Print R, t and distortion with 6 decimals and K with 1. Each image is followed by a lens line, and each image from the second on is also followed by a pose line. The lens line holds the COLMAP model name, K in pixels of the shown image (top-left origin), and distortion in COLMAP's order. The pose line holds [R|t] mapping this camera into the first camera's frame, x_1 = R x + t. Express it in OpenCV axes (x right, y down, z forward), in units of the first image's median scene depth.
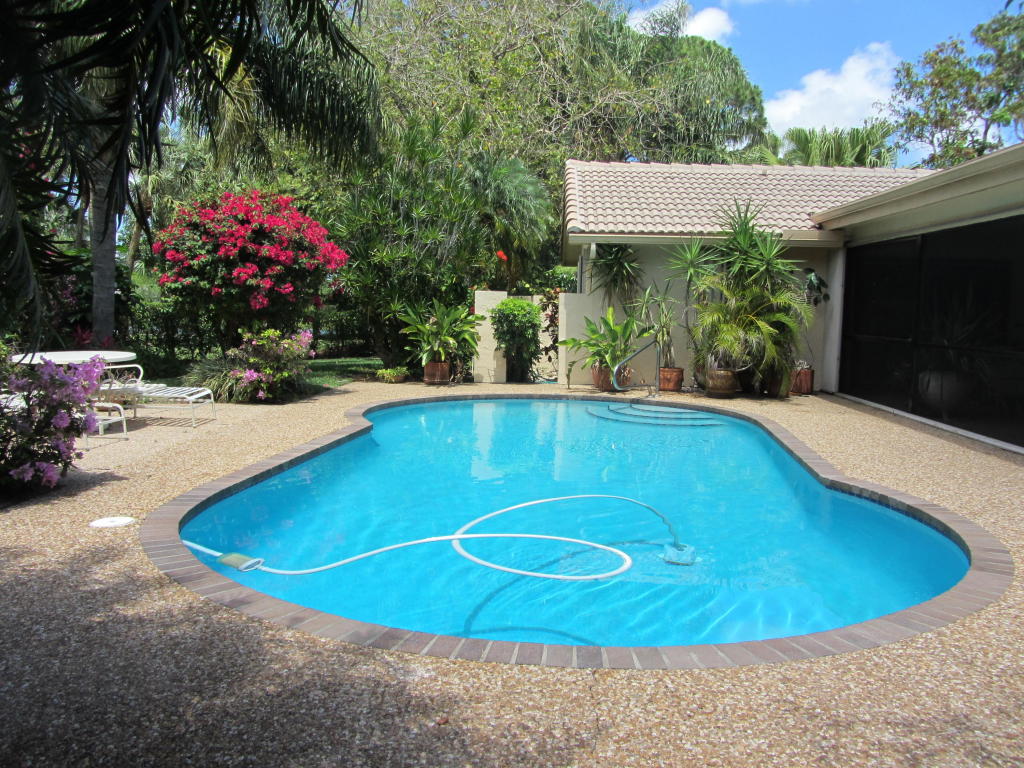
lens RADIAL K [[842.8, 0, 512.4], [0, 842.8, 383.8], [0, 0, 1]] dist [-0.010619, -0.002993]
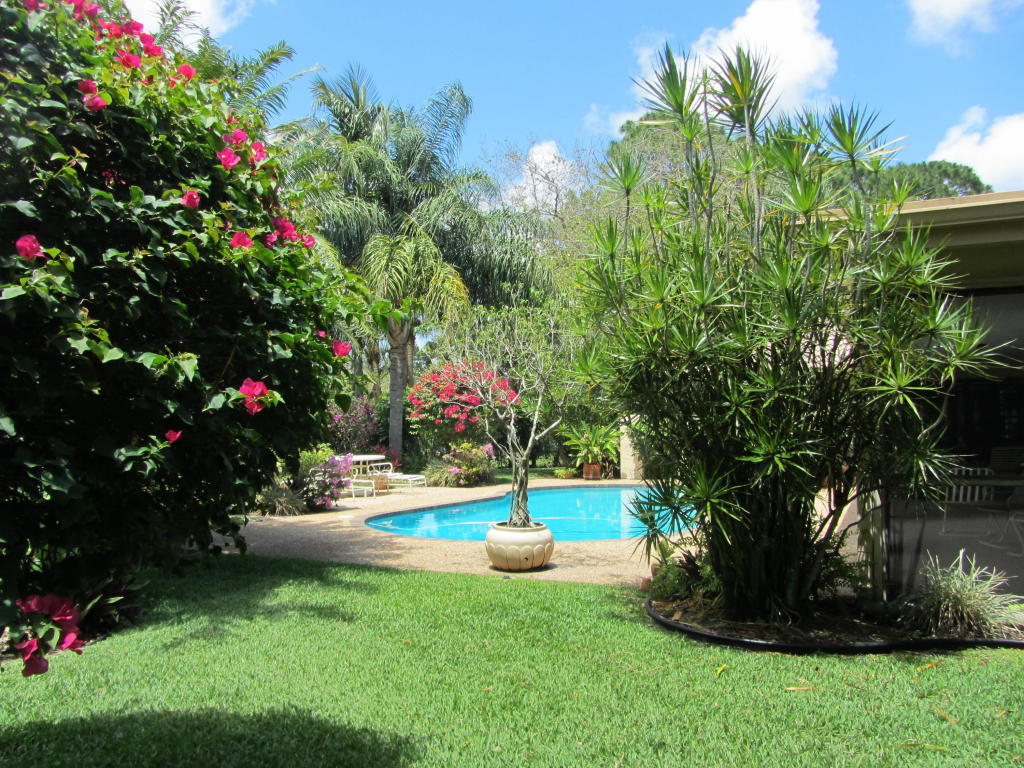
lens RADIAL K [[842.8, 0, 512.0], [0, 842.8, 384.1], [0, 0, 1]] dist [-0.010619, -0.002993]
pose [[0.928667, -0.041068, -0.368635, 0.432152], [-0.009660, 0.990836, -0.134722, 0.045761], [0.370790, 0.128673, 0.919760, -0.550598]]
